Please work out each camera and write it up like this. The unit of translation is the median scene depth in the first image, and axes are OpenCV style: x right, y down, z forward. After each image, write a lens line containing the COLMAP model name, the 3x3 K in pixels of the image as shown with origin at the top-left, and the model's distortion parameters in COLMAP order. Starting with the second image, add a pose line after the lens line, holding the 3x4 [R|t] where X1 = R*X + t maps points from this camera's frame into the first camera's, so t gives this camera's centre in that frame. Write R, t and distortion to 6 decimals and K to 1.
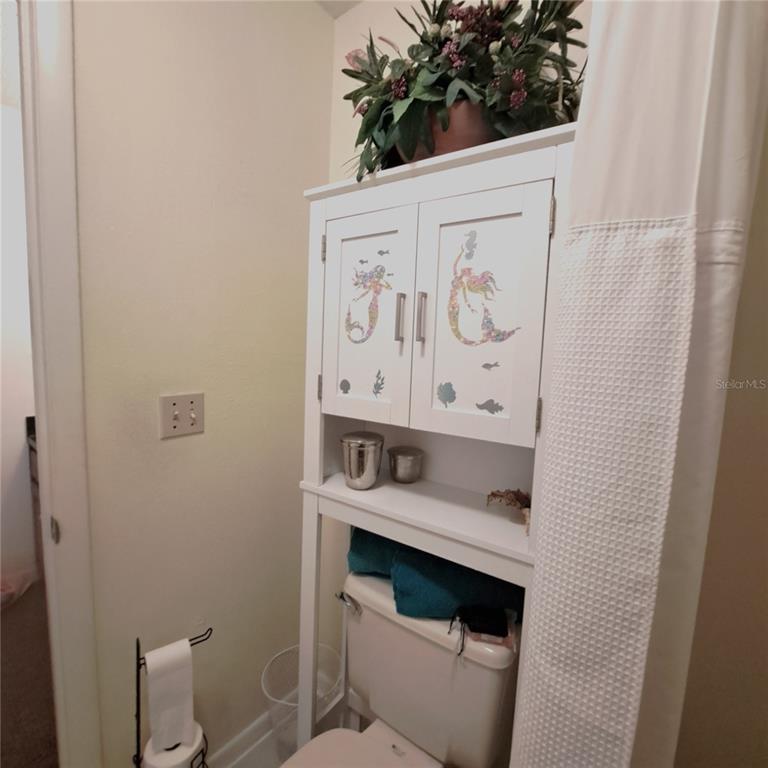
lens RADIAL K [[413.7, 0, 382.9], [0, 413.7, 383.5], [0, 0, 1]] dist [-0.011954, -0.000253]
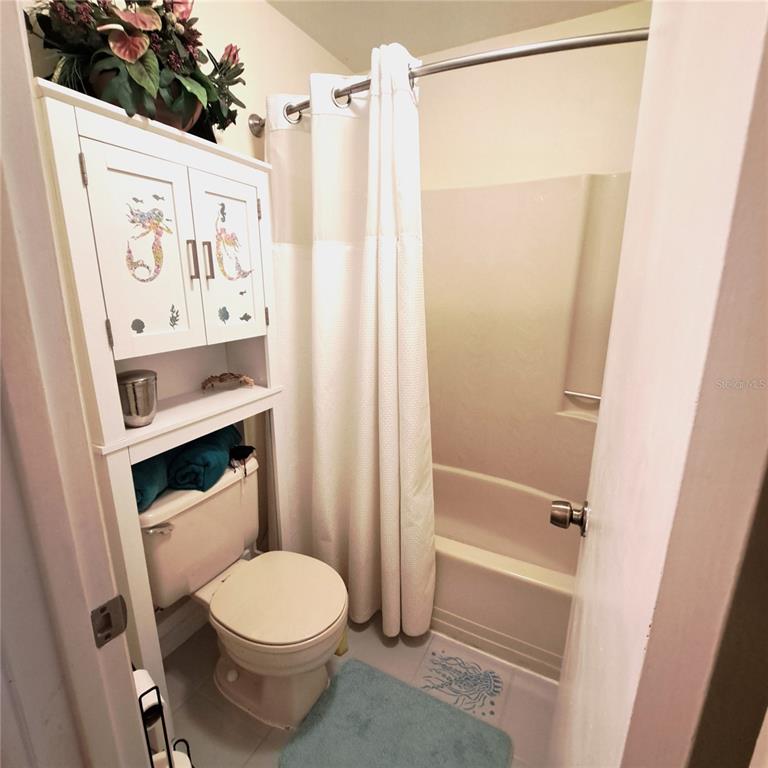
lens RADIAL K [[413.7, 0, 383.9], [0, 413.7, 384.7], [0, 0, 1]] dist [-0.011954, -0.000253]
pose [[-0.185480, -0.270576, 0.944662, -1.264962], [0.083090, 0.953581, 0.289445, -0.103449], [-0.979129, 0.132178, -0.154388, 0.625786]]
